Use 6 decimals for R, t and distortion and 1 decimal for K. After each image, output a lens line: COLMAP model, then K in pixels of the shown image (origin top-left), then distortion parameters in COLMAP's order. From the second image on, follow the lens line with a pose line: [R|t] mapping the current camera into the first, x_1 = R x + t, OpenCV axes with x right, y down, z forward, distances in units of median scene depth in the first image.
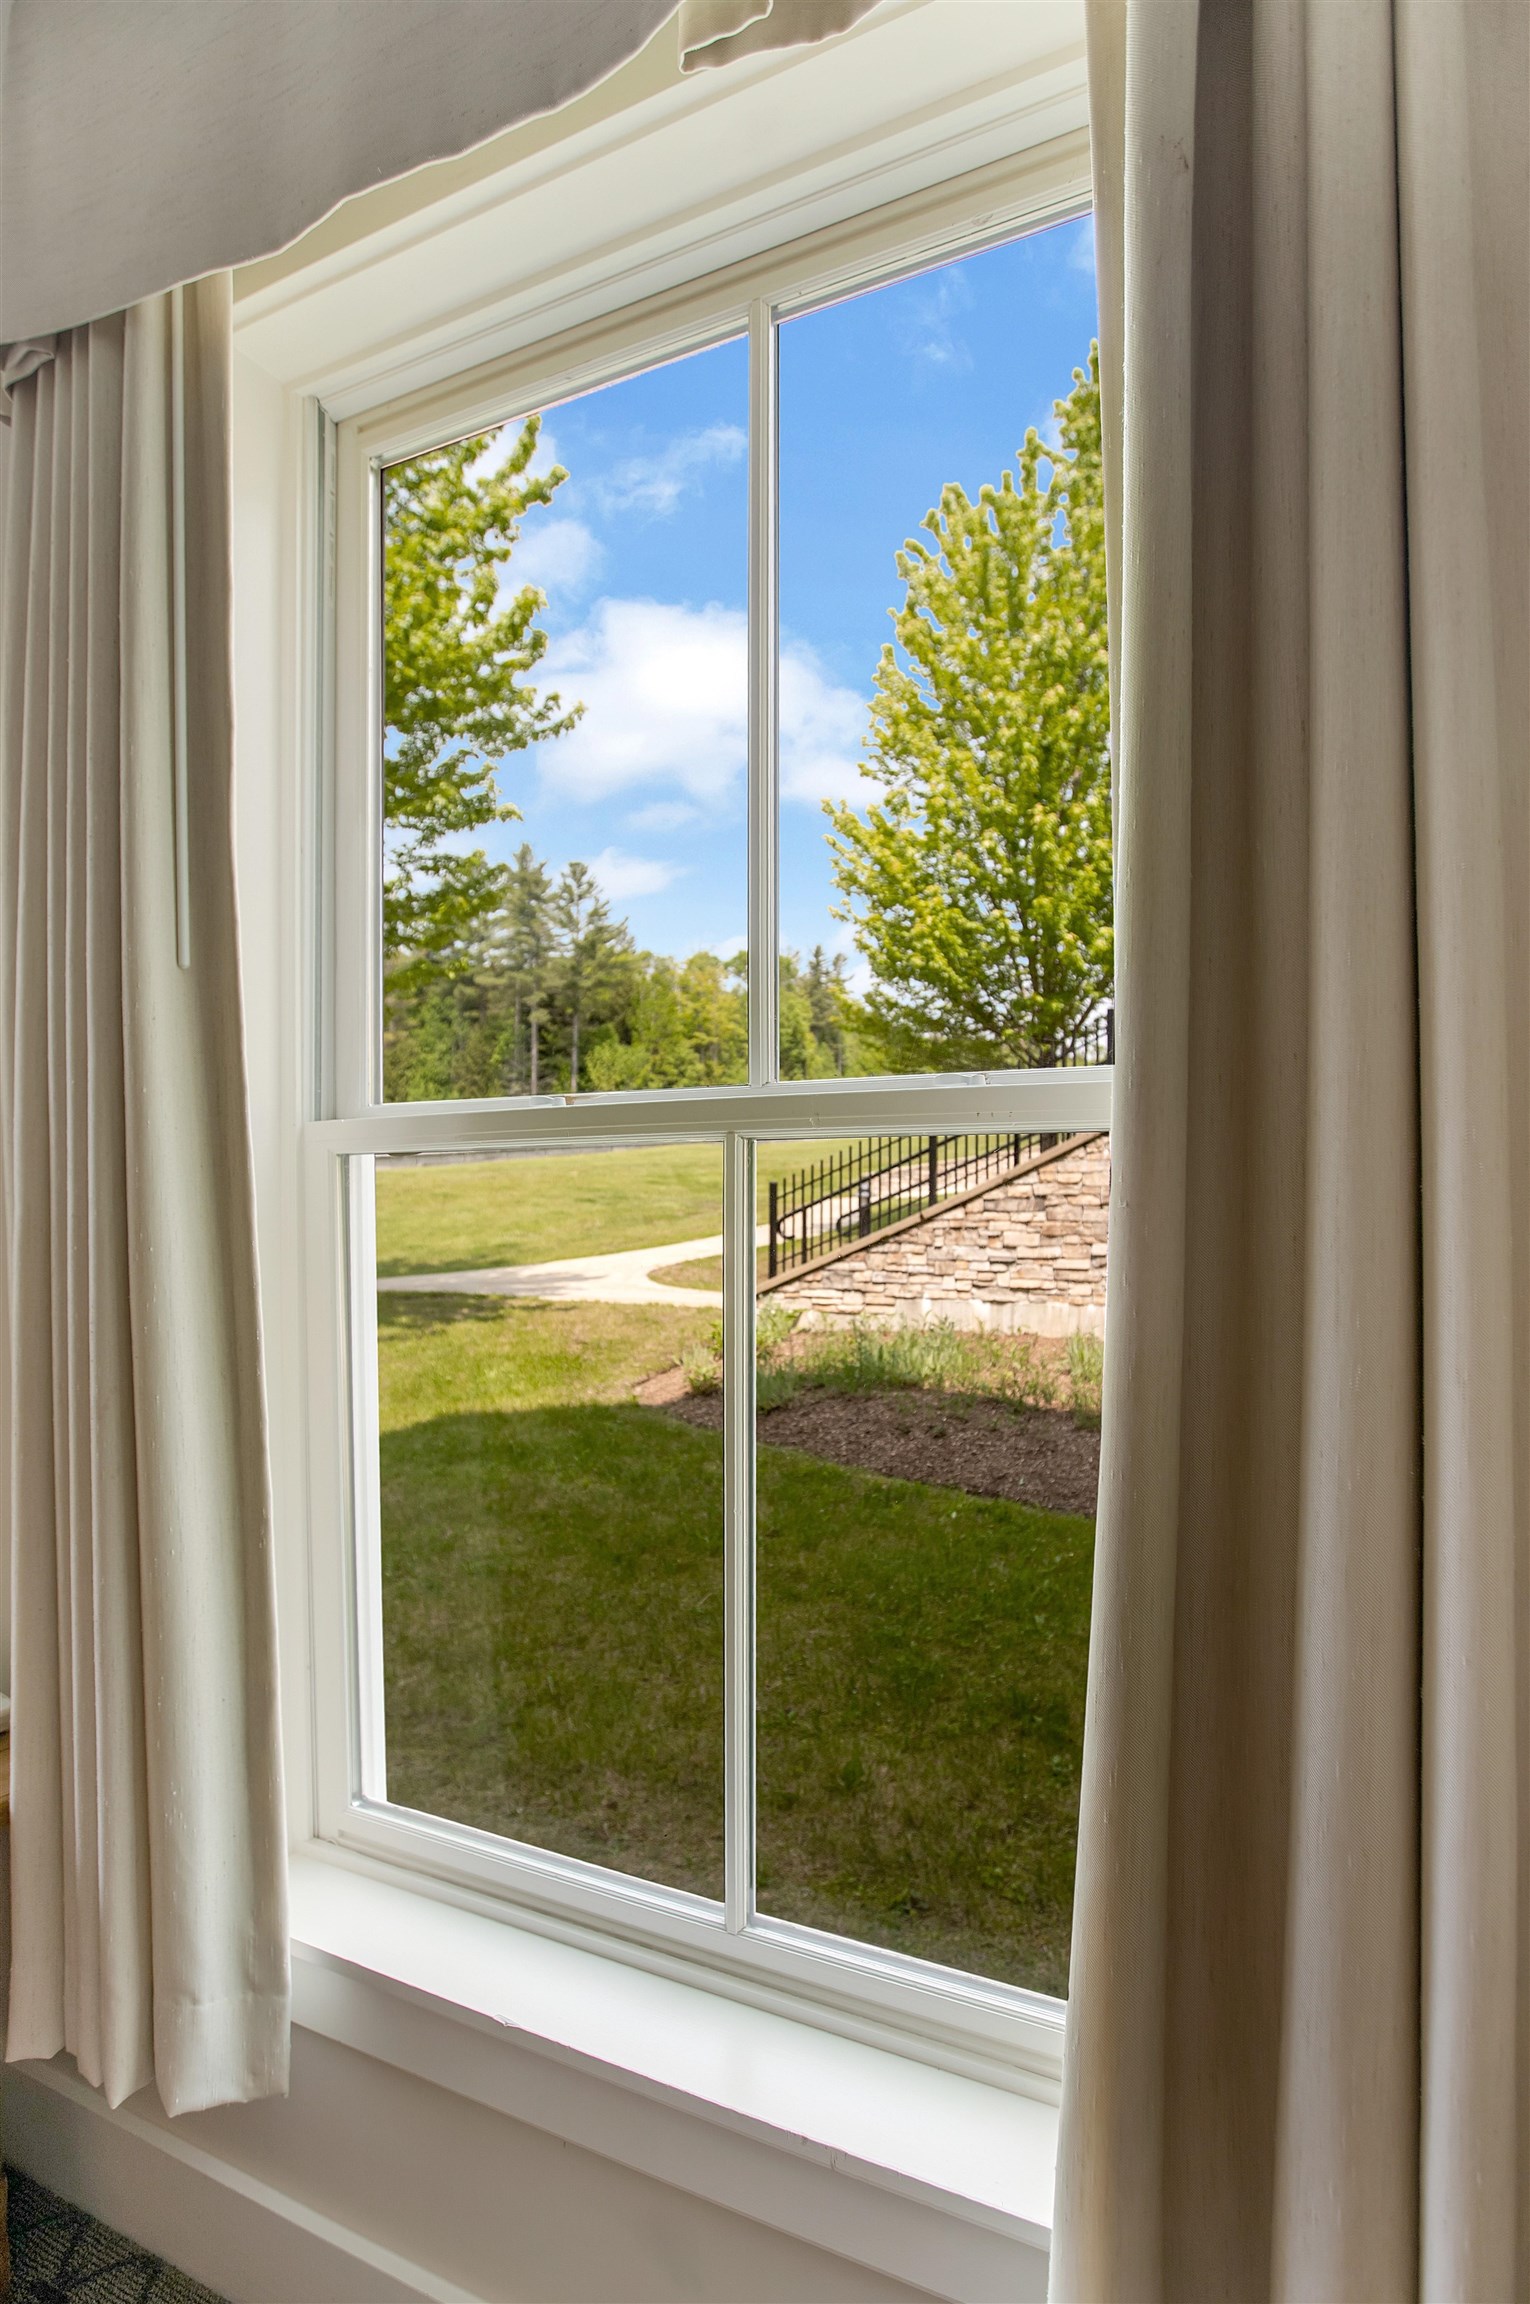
lens RADIAL K [[1141.0, 0, 760.1], [0, 1141.0, 1252.2], [0, 0, 1]] dist [-0.054725, 0.000203]
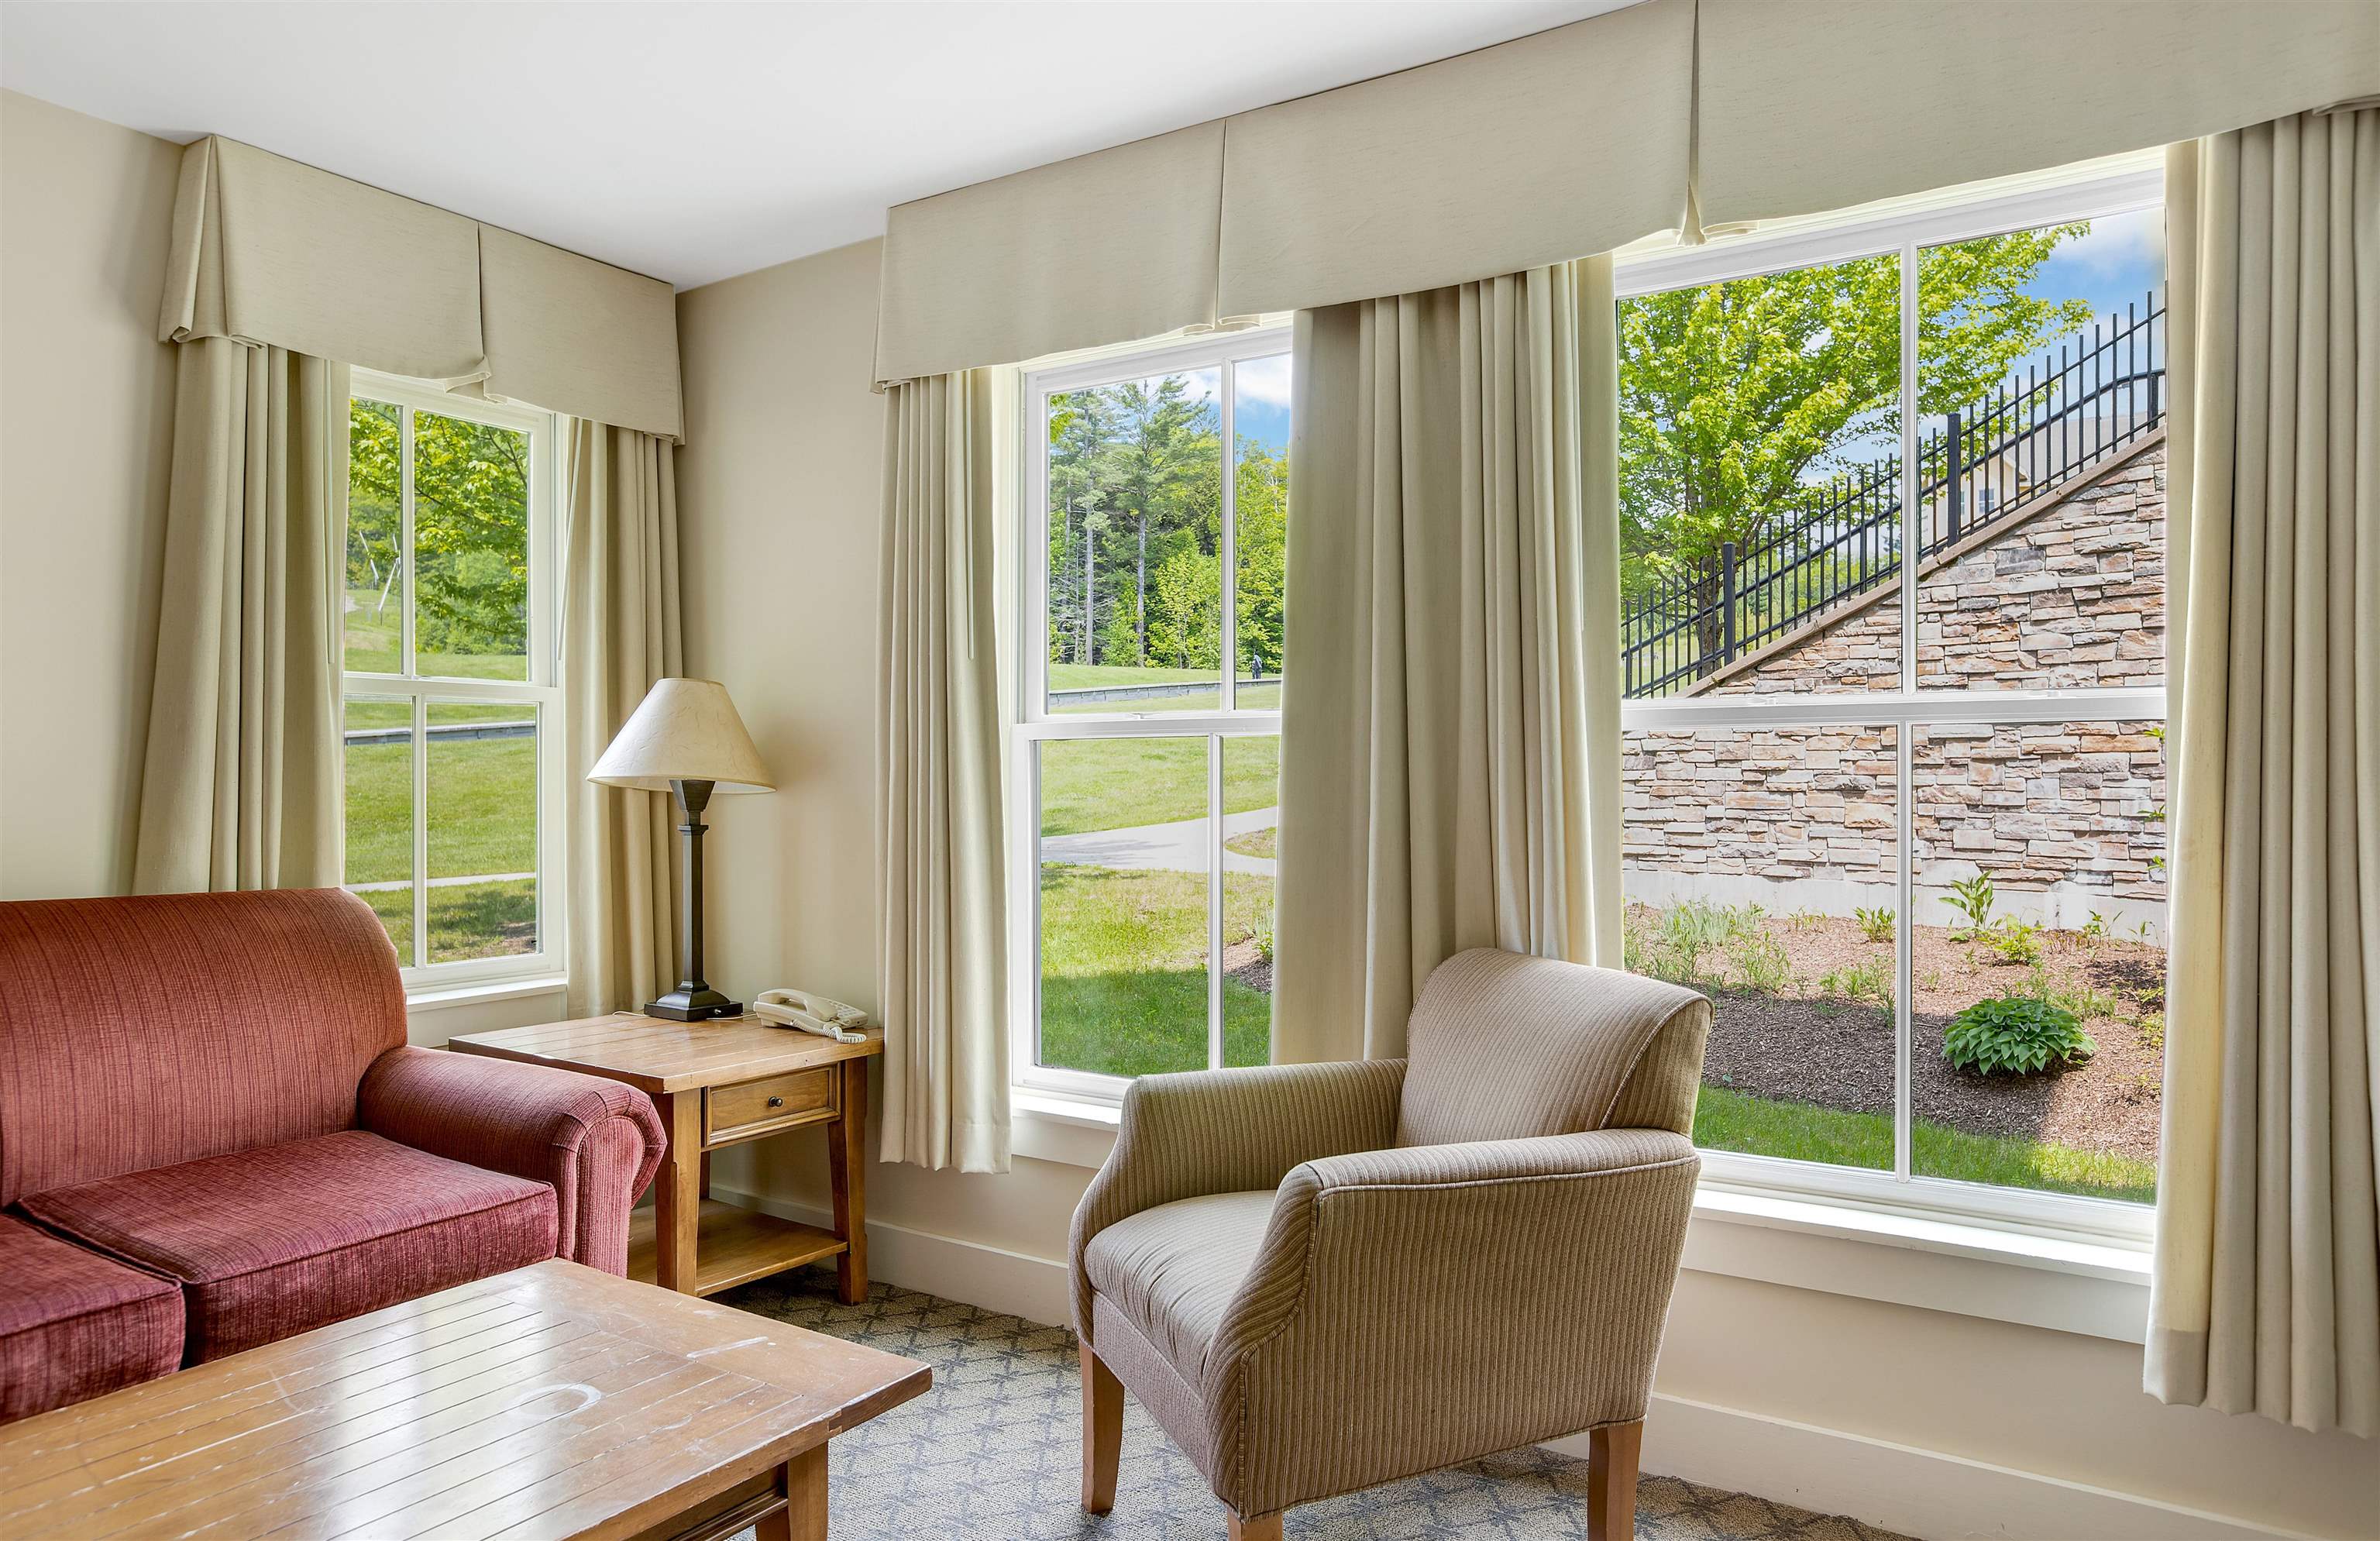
lens RADIAL K [[1517.1, 0, 1220.7], [0, 1517.1, 783.5], [0, 0, 1]] dist [-0.014412, 0.003083]
pose [[0.994114, -0.000236, -0.108335, 0.017164], [-0.002716, 0.999629, -0.027101, 0.004175], [0.108301, 0.027236, 0.993745, -0.106895]]
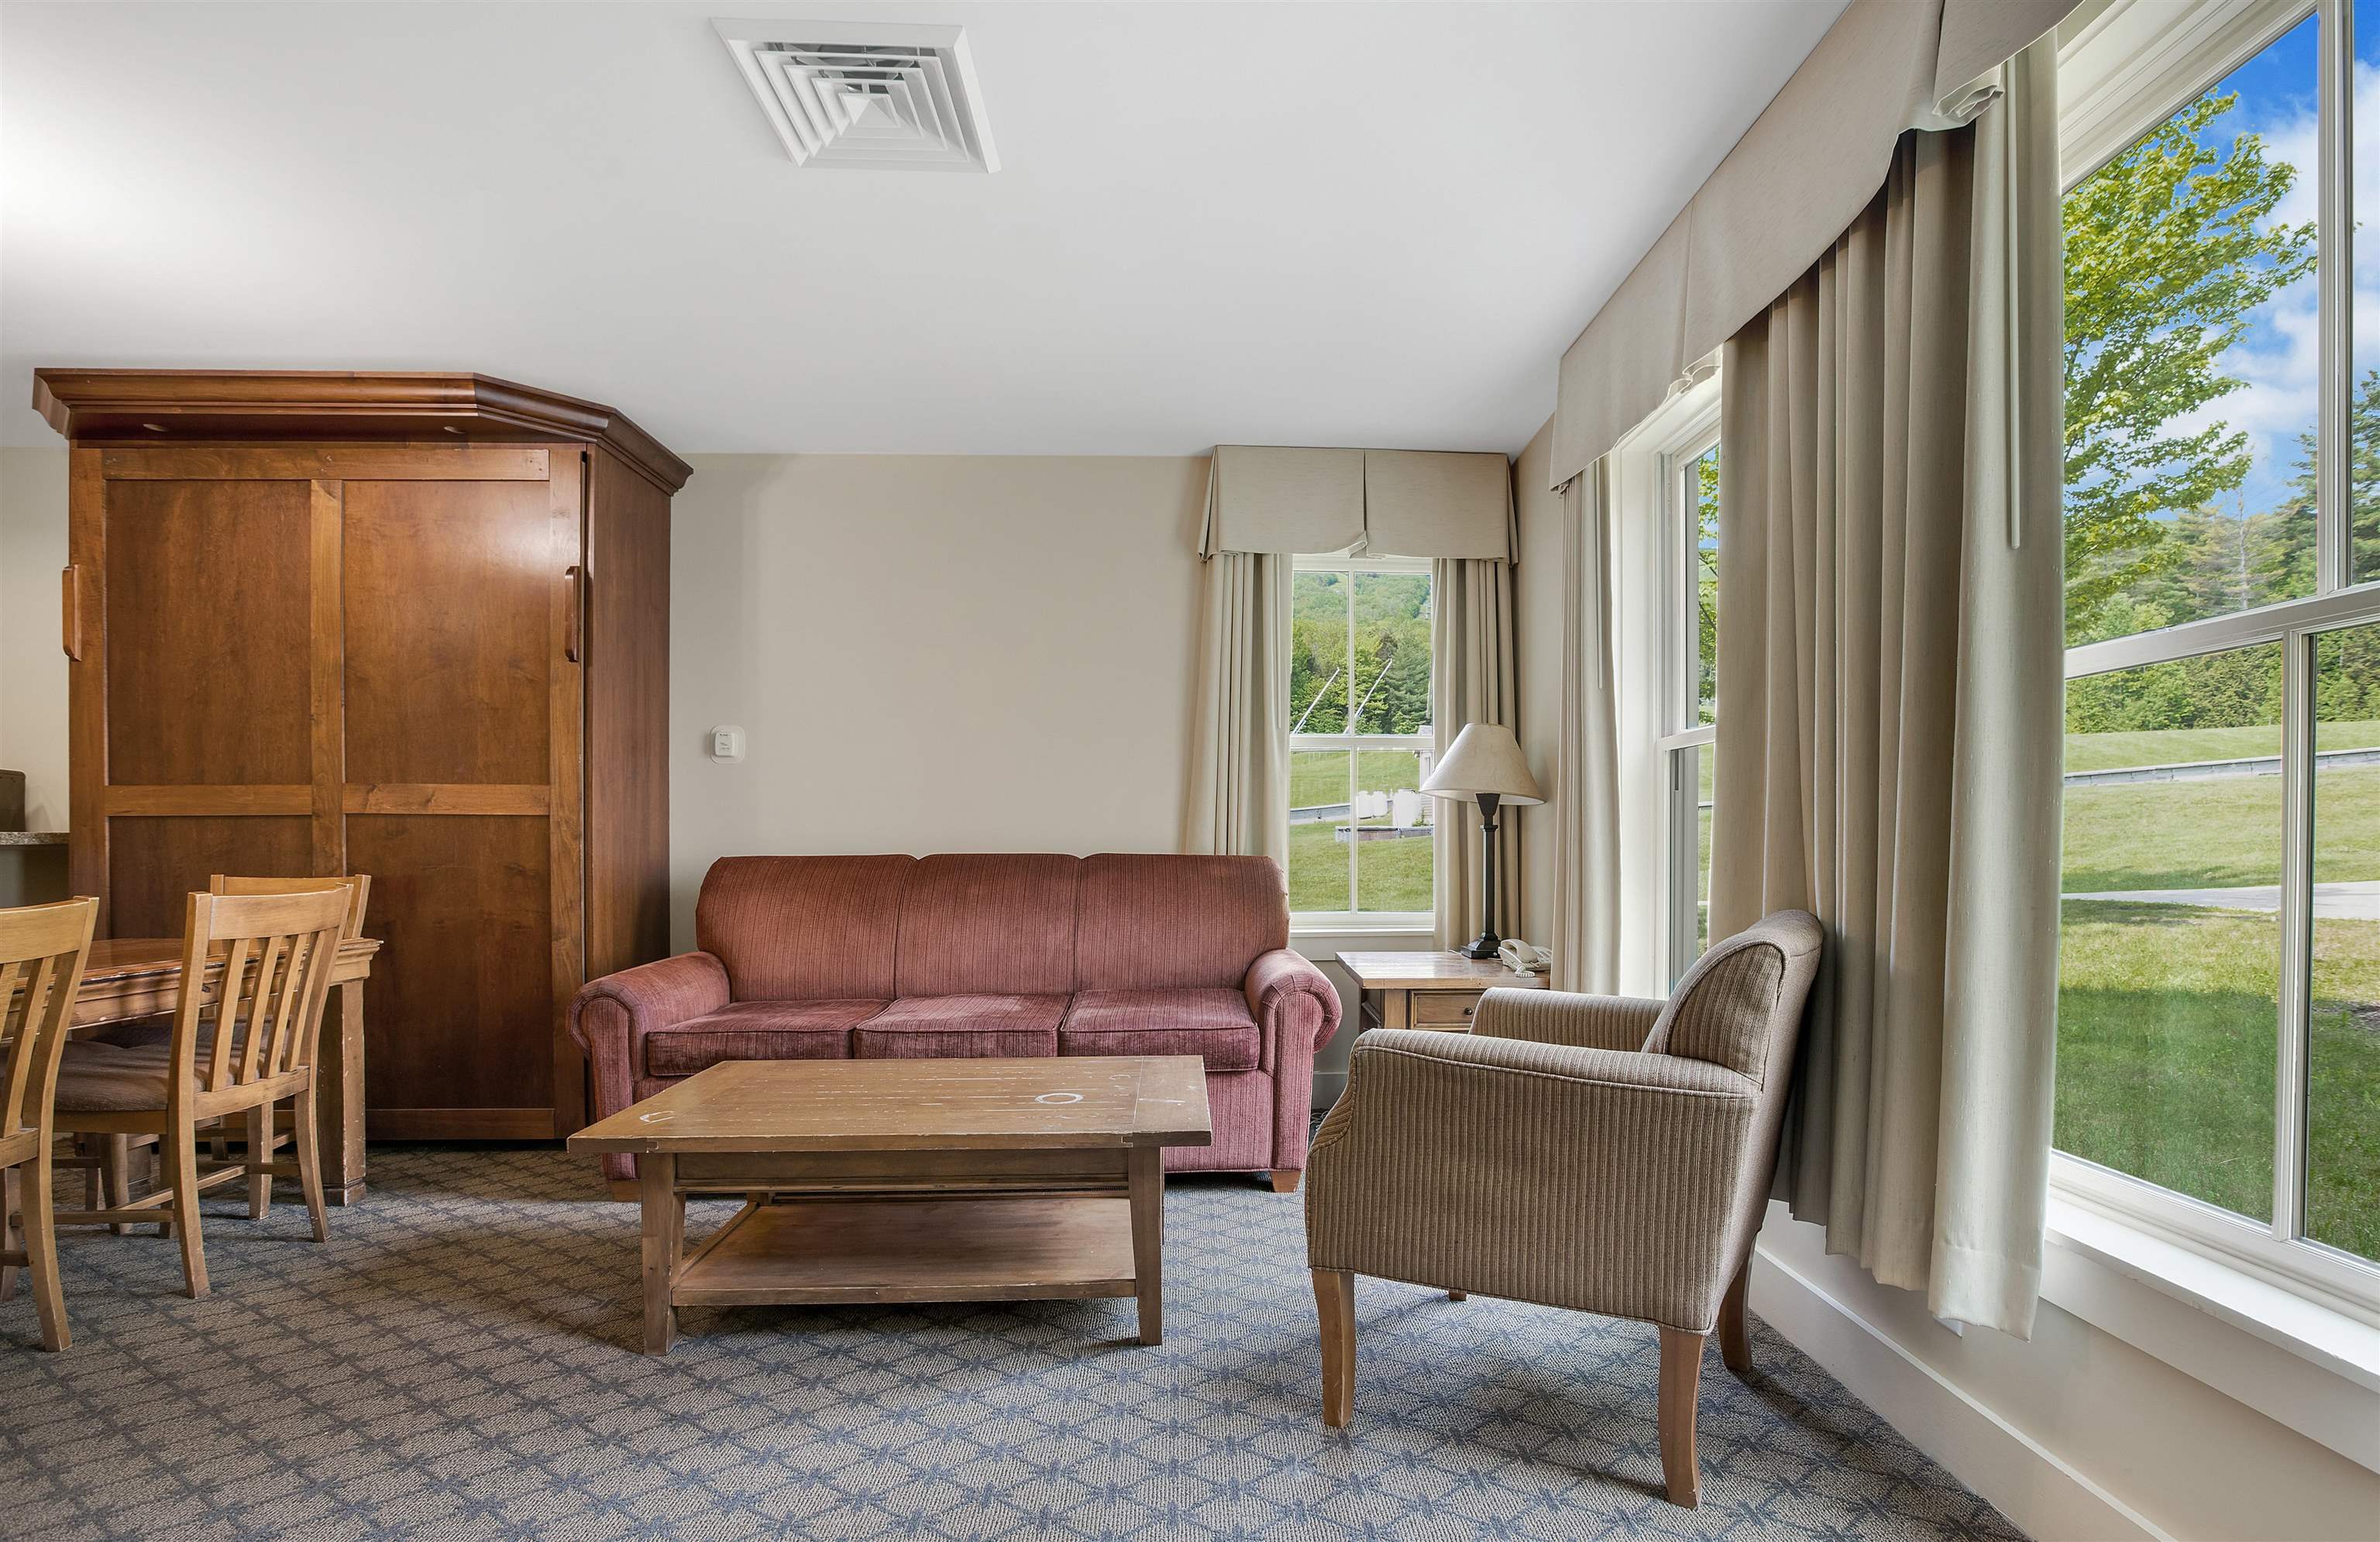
lens RADIAL K [[1148.1, 0, 1268.6], [0, 1148.1, 858.5], [0, 0, 1]] dist [-0.047129, 0.013880]
pose [[0.502204, 0.013585, -0.864643, 0.088174], [-0.028195, 0.999602, -0.000671, 0.011436], [0.864289, 0.024716, 0.502387, -0.065586]]
